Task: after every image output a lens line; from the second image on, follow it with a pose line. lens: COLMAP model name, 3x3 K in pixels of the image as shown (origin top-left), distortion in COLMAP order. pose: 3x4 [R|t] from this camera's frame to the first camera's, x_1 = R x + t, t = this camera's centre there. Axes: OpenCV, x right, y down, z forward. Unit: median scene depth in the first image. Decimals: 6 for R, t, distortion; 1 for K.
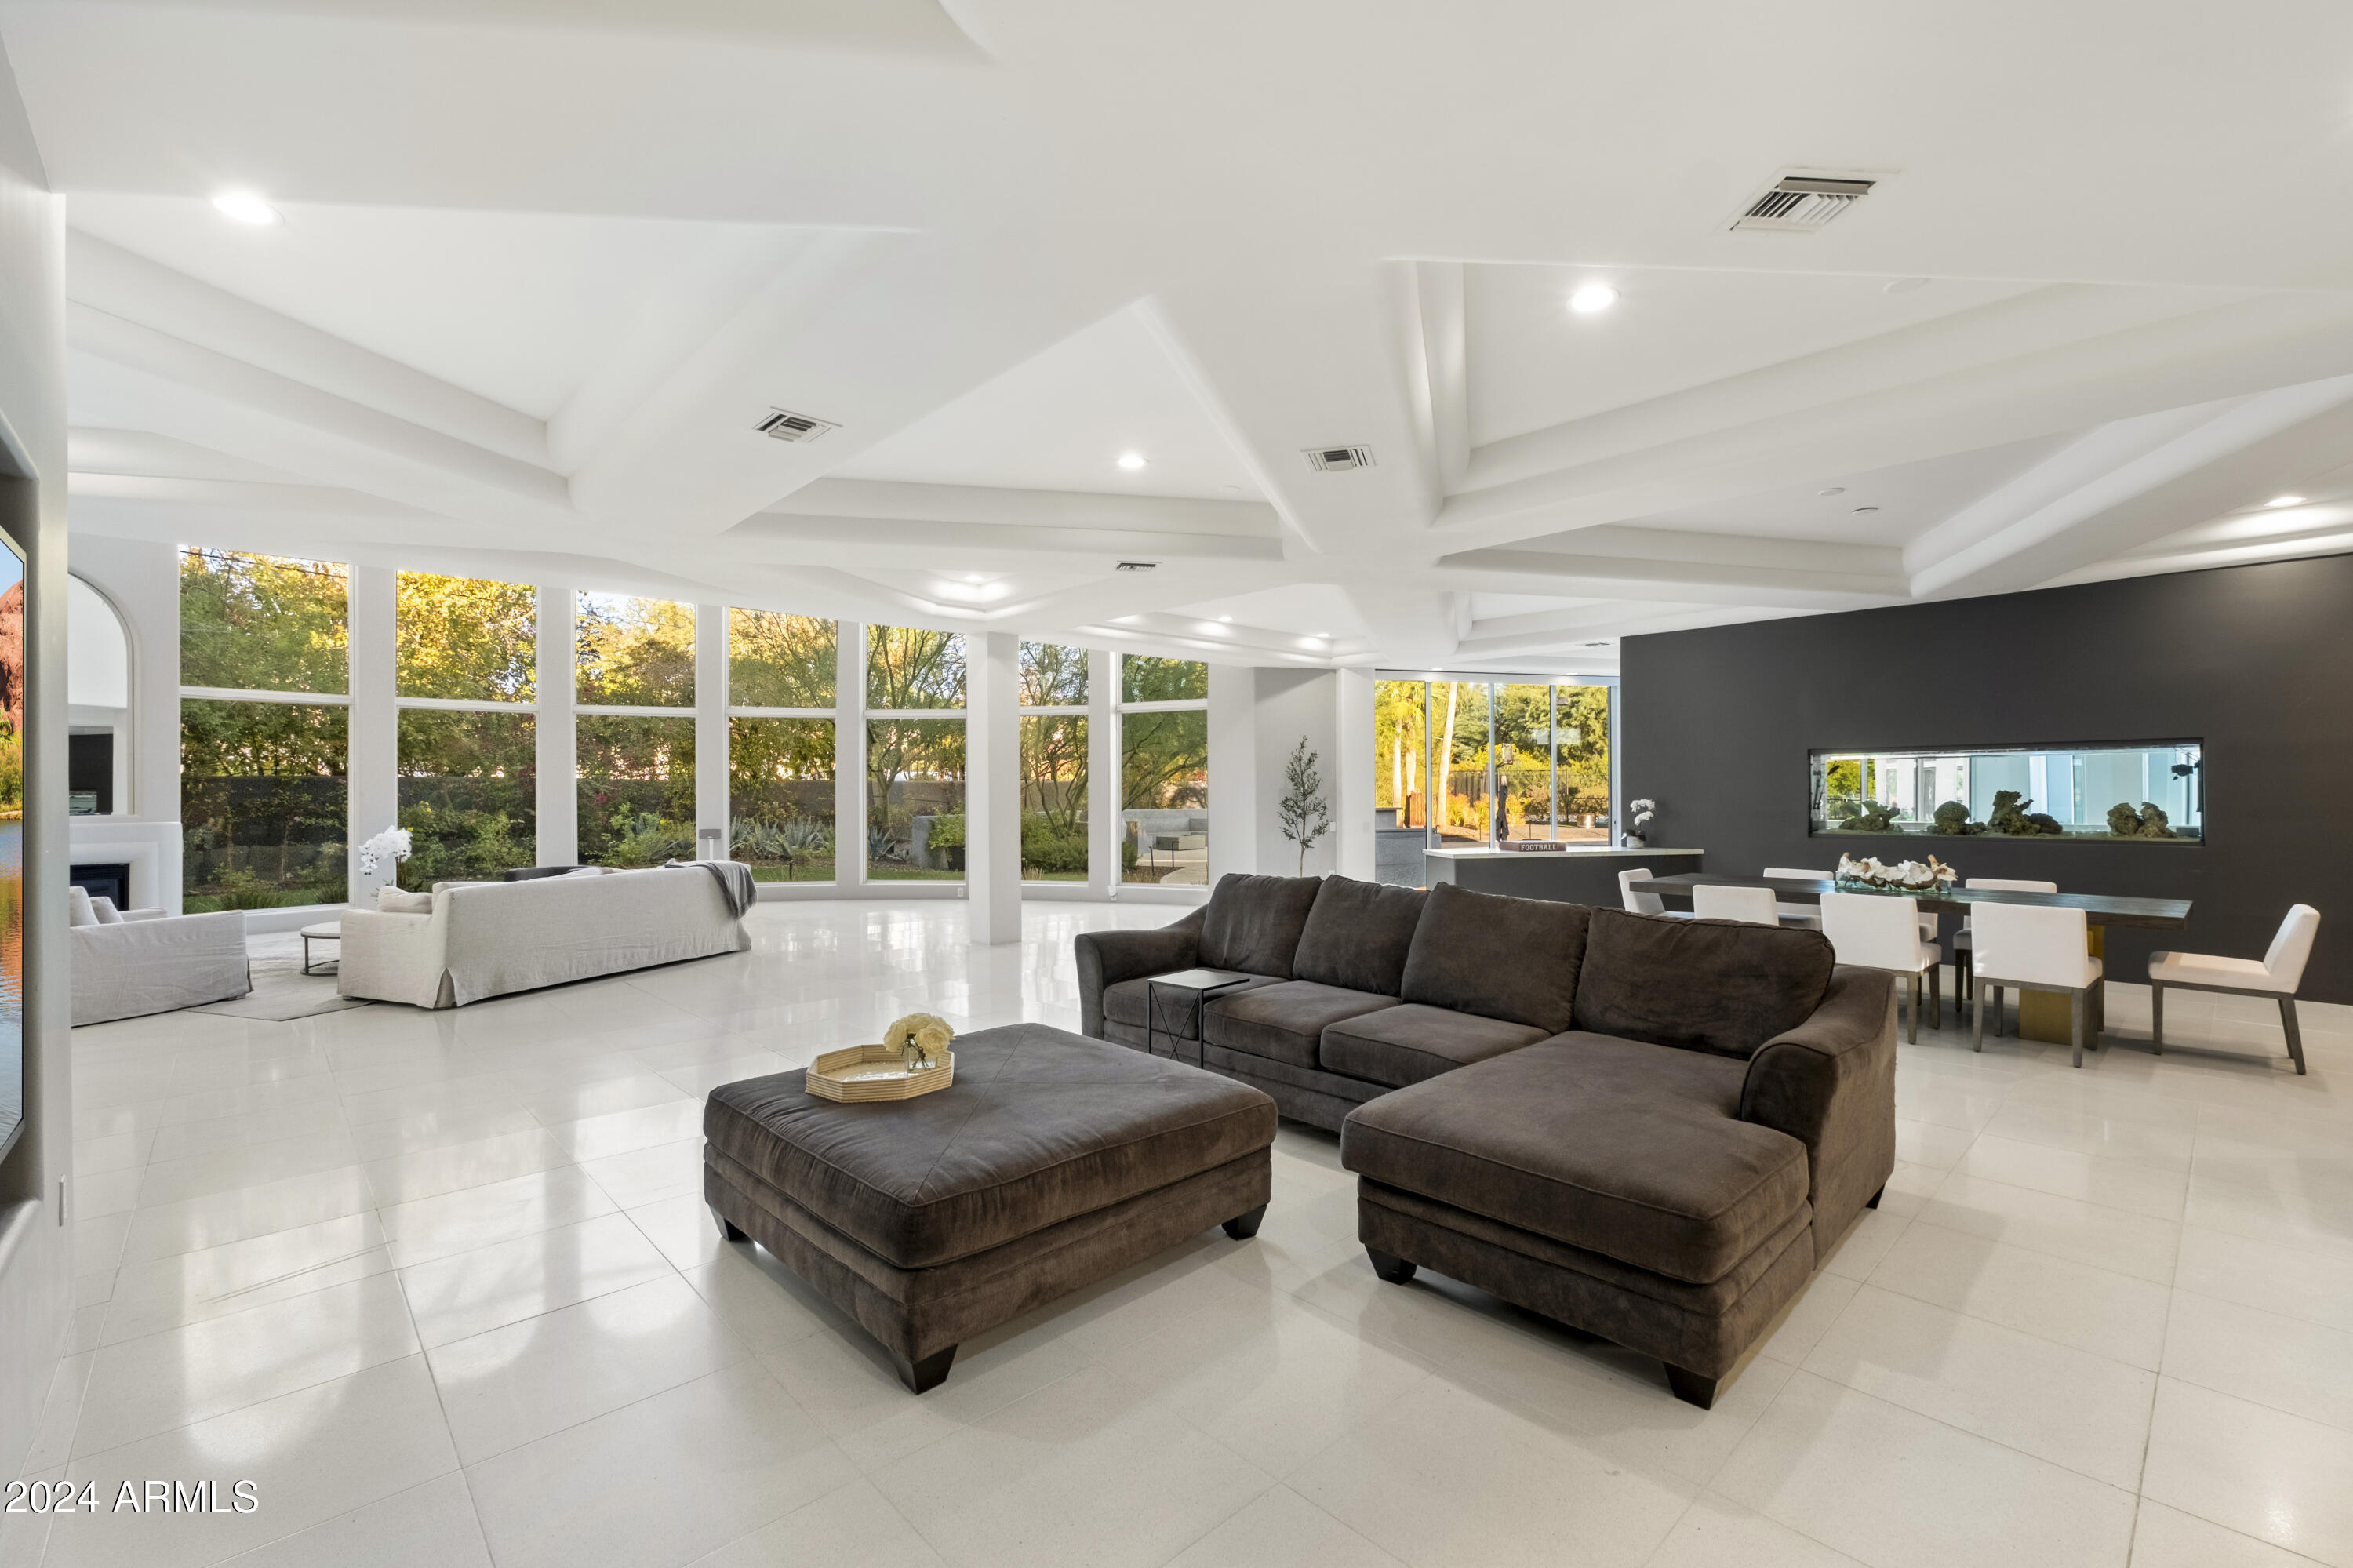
lens RADIAL K [[998.7, 0, 1158.0], [0, 998.7, 792.9], [0, 0, 1]] dist [-0.001987, 0.000879]
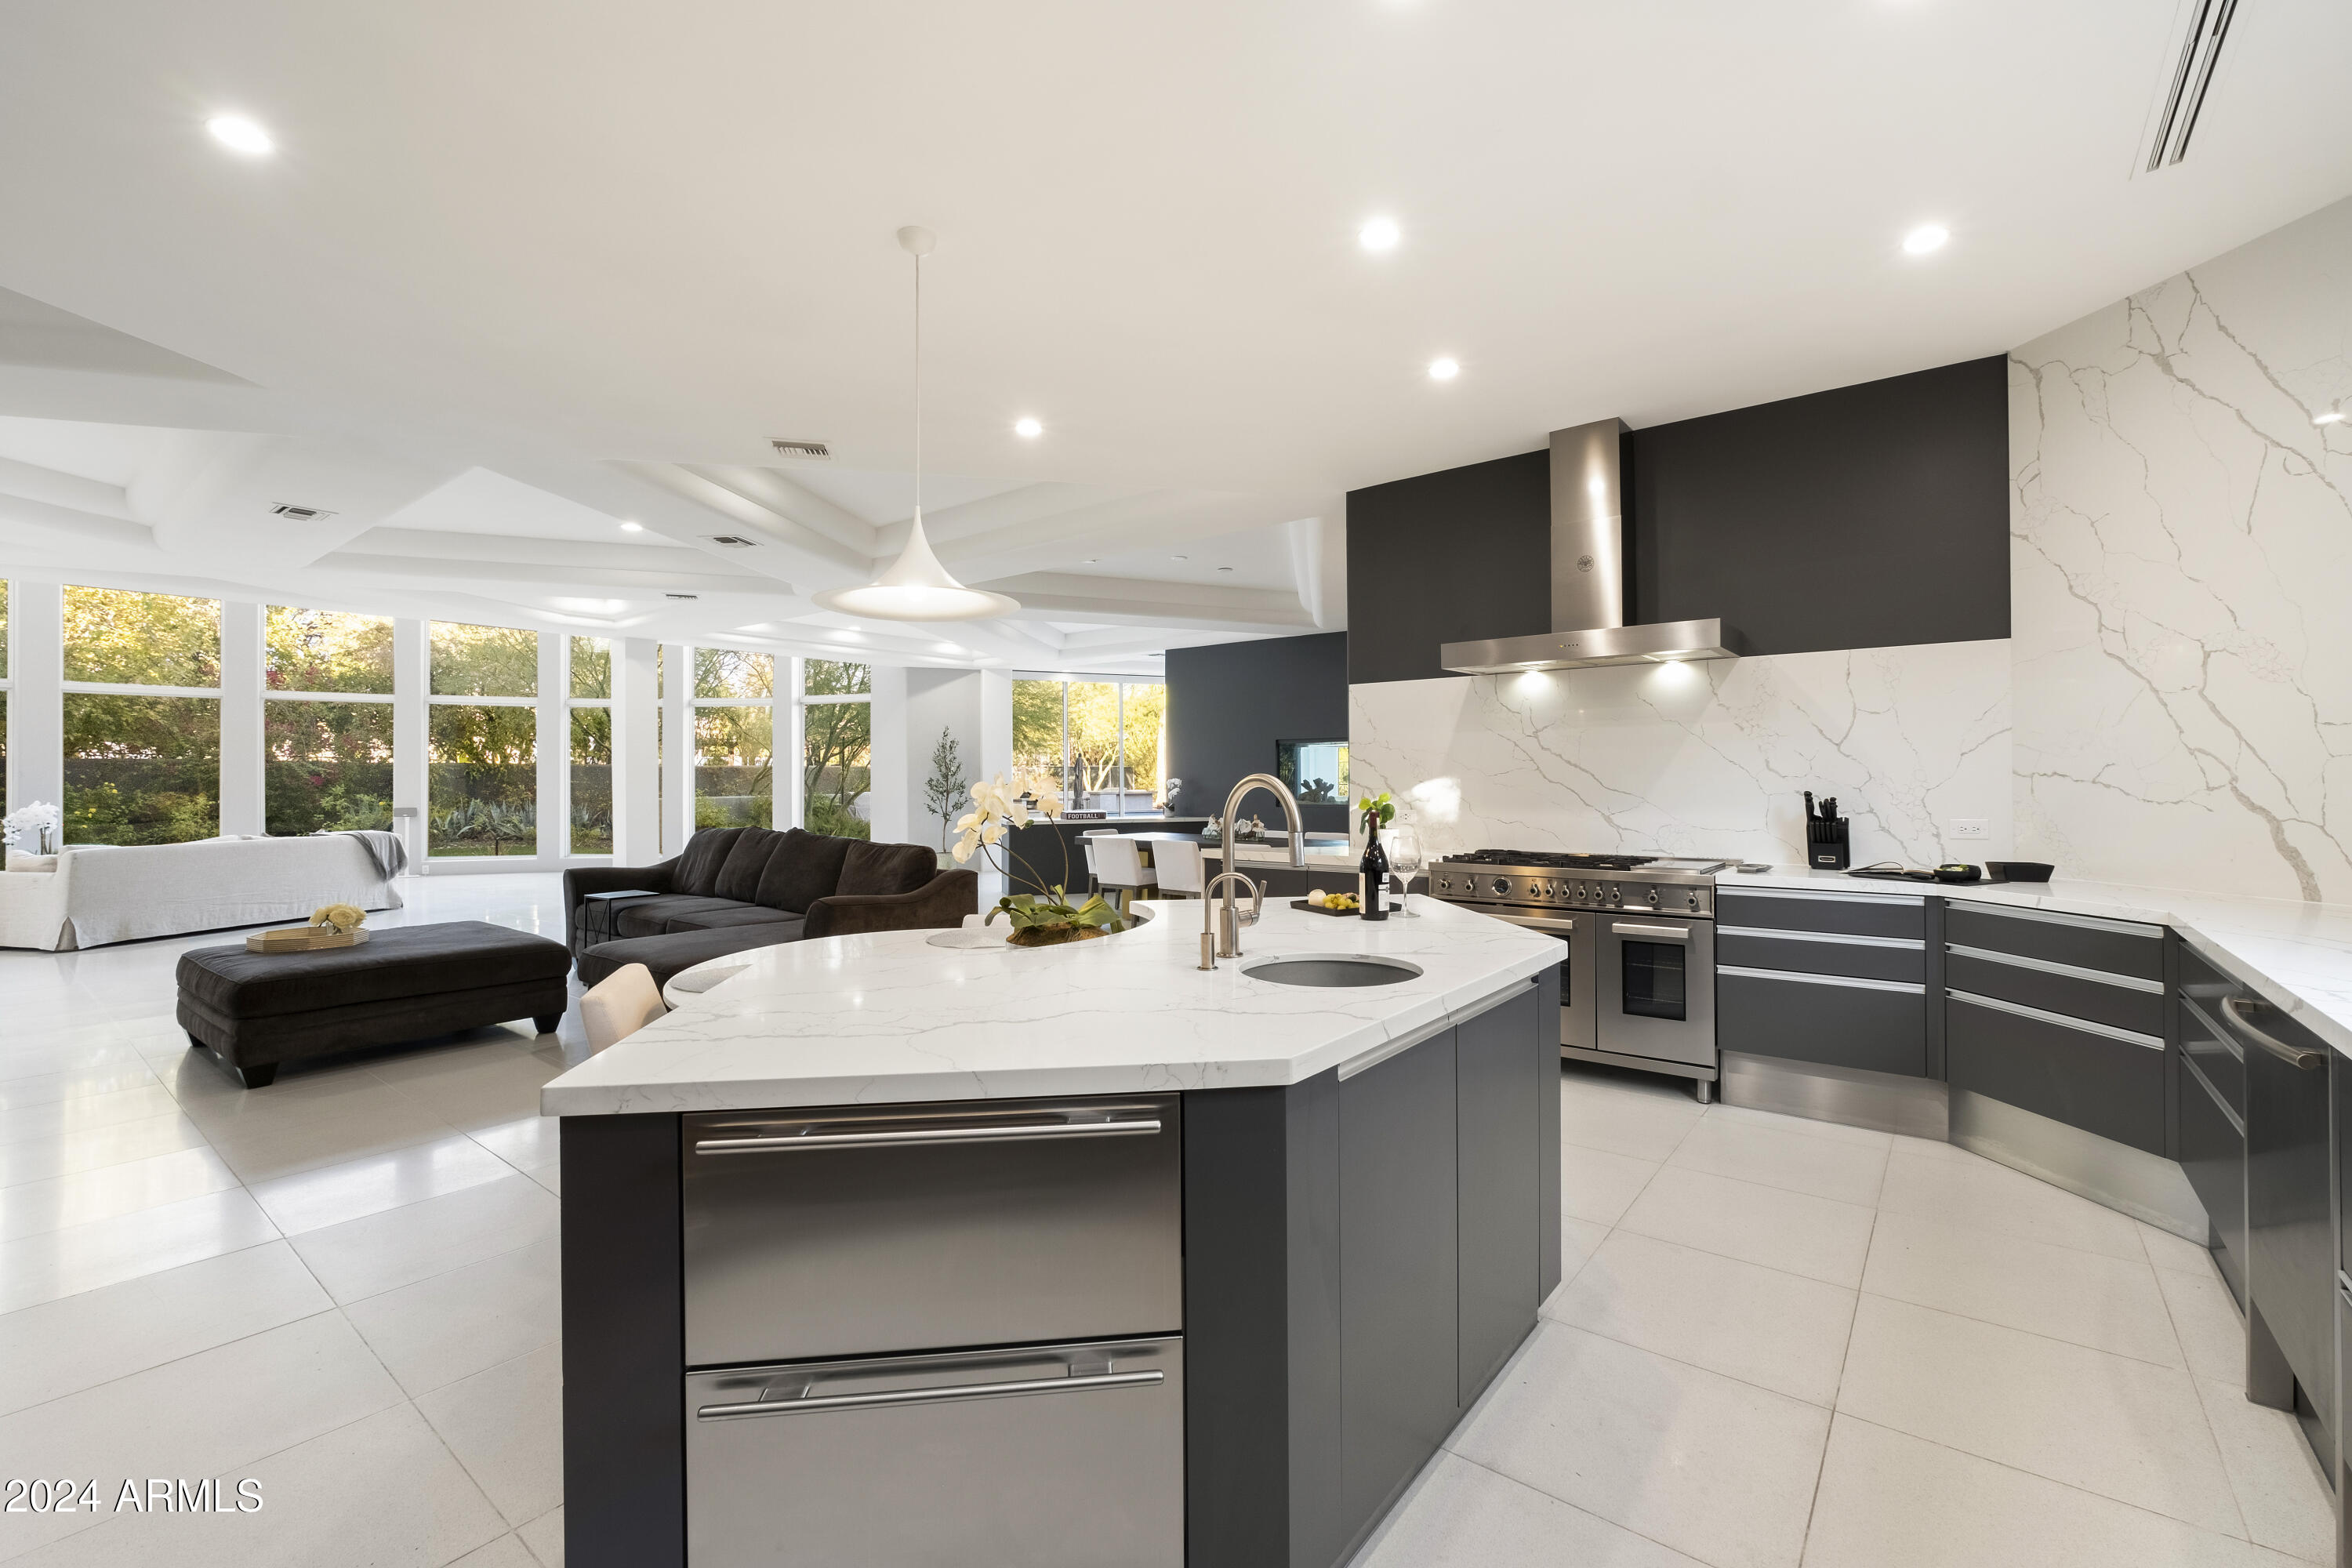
lens RADIAL K [[998.3, 0, 1166.9], [0, 998.3, 770.9], [0, 0, 1]] dist [-0.001987, 0.000879]
pose [[0.988417, 0.002400, 0.151741, 0.225495], [-0.000947, 0.999953, -0.009652, 0.006953], [-0.151757, 0.009396, 0.988373, -0.210783]]
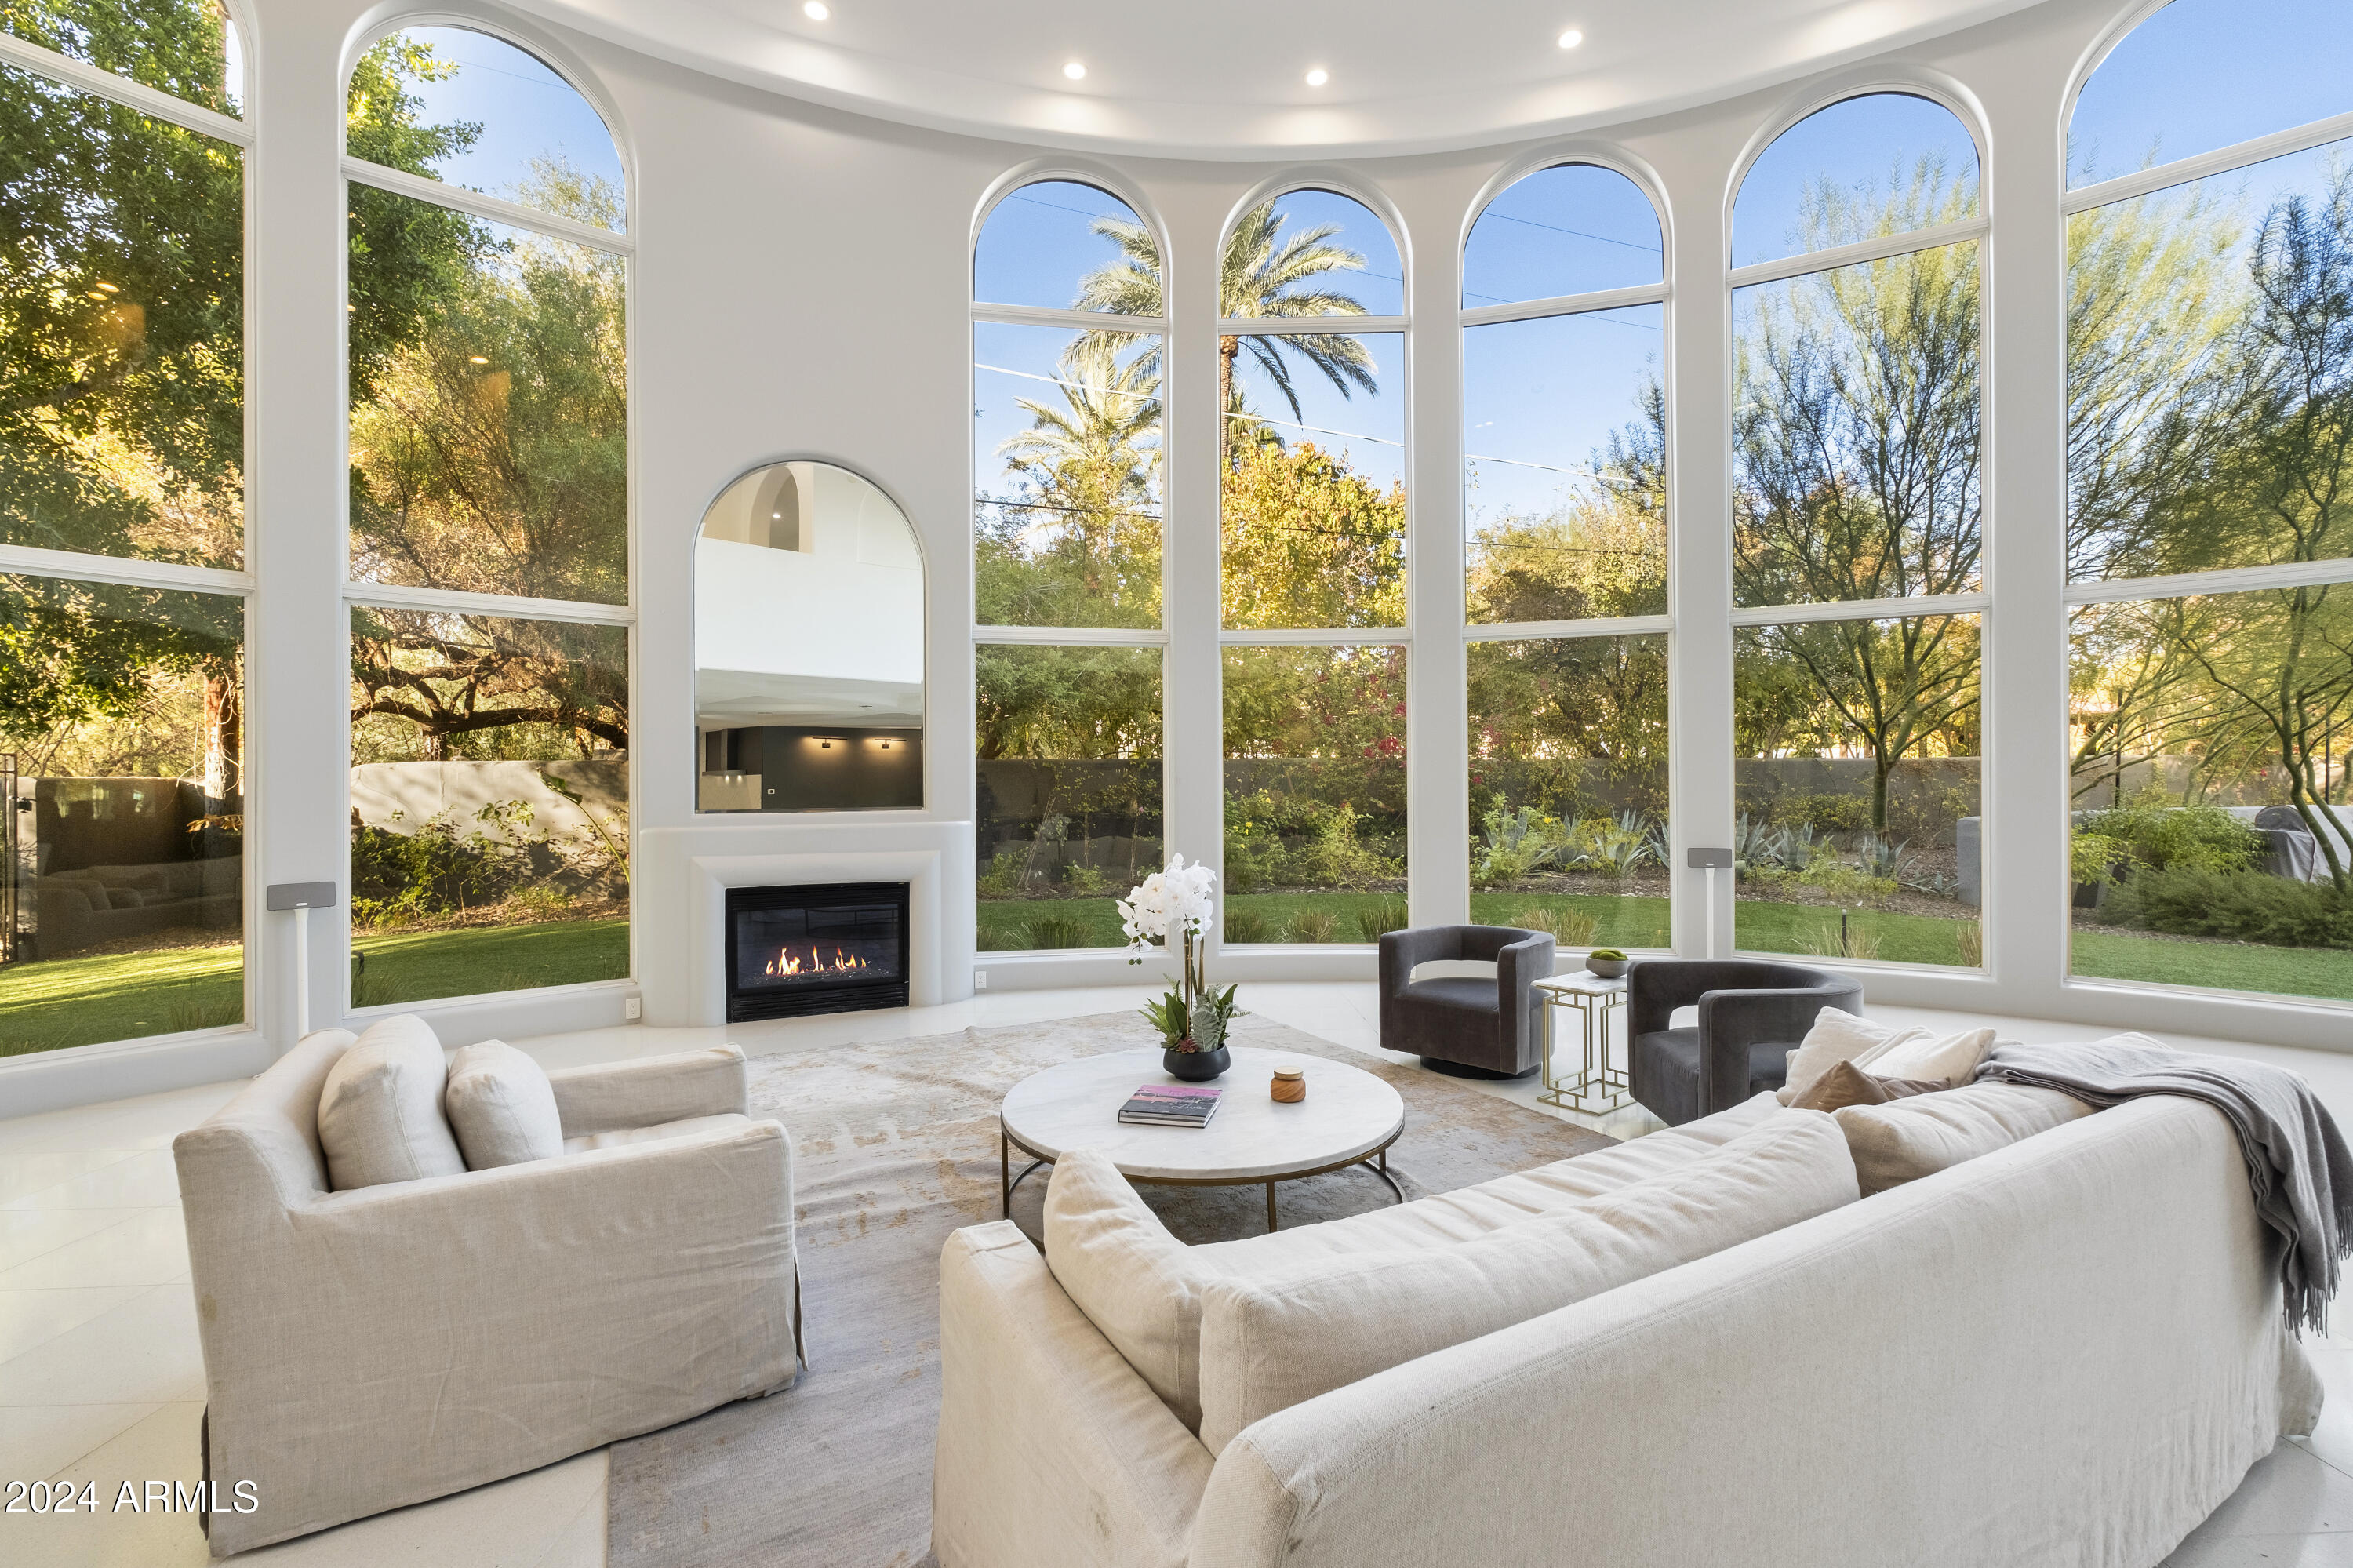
lens RADIAL K [[998.7, 0, 1174.7], [0, 998.7, 779.9], [0, 0, 1]] dist [-0.001987, 0.000879]
pose [[0.743366, -0.001111, -0.668884, -0.360201], [0.003058, 0.999994, 0.001737, -0.000404], [0.668878, -0.003336, 0.743365, 0.508904]]
